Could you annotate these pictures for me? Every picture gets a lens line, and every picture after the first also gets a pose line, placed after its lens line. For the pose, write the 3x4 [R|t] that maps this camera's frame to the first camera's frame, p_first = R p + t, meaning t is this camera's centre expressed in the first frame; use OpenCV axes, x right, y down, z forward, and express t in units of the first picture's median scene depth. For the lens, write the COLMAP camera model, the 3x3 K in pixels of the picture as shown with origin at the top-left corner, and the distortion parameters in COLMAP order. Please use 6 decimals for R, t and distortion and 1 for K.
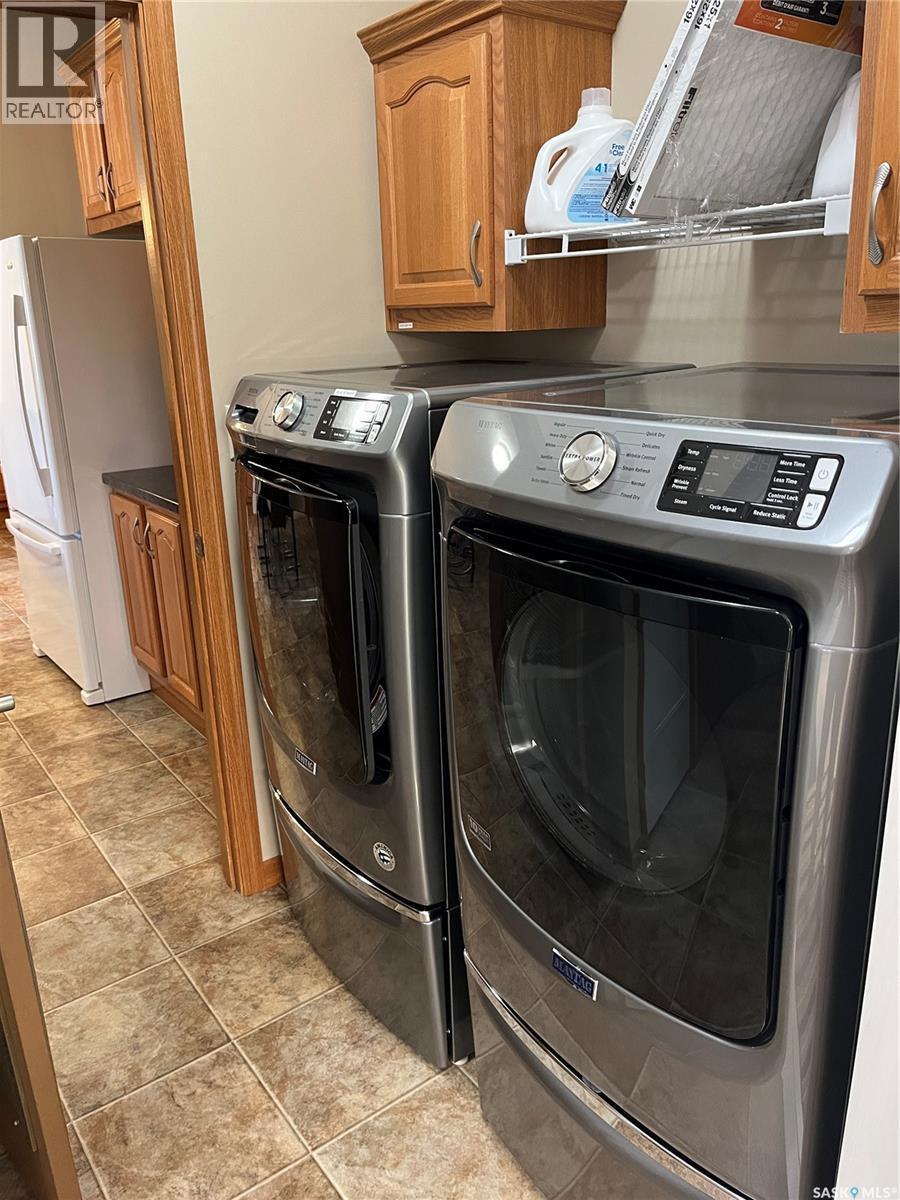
lens RADIAL K [[919.6, 0, 450.0], [0, 919.6, 600.0], [0, 0, 1]] dist [0.102964, -0.154062]
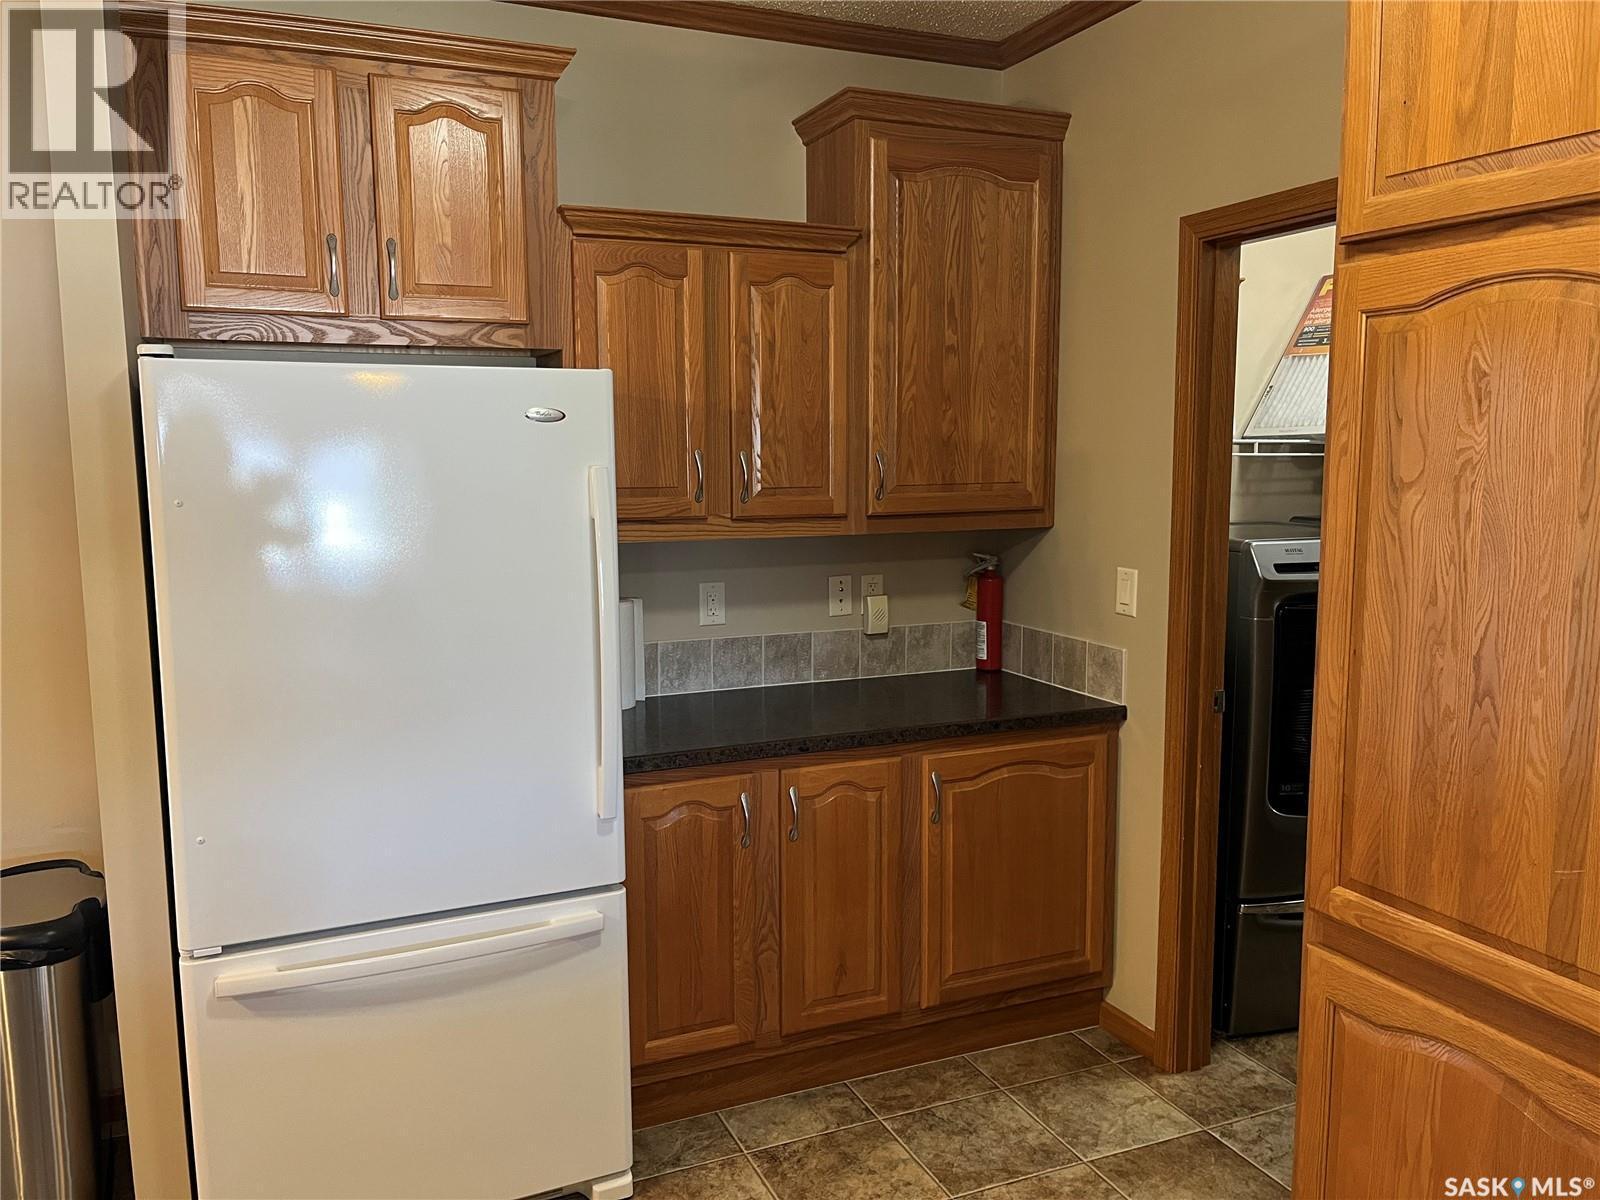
lens RADIAL K [[1226.1, 0, 800.0], [0, 1226.1, 600.0], [0, 0, 1]] dist [0.102964, -0.154062]
pose [[0.211683, -0.095545, 0.972657, -1.109462], [0.286019, 0.957695, 0.031828, -0.226352], [-0.934550, 0.271461, 0.230055, 0.697681]]
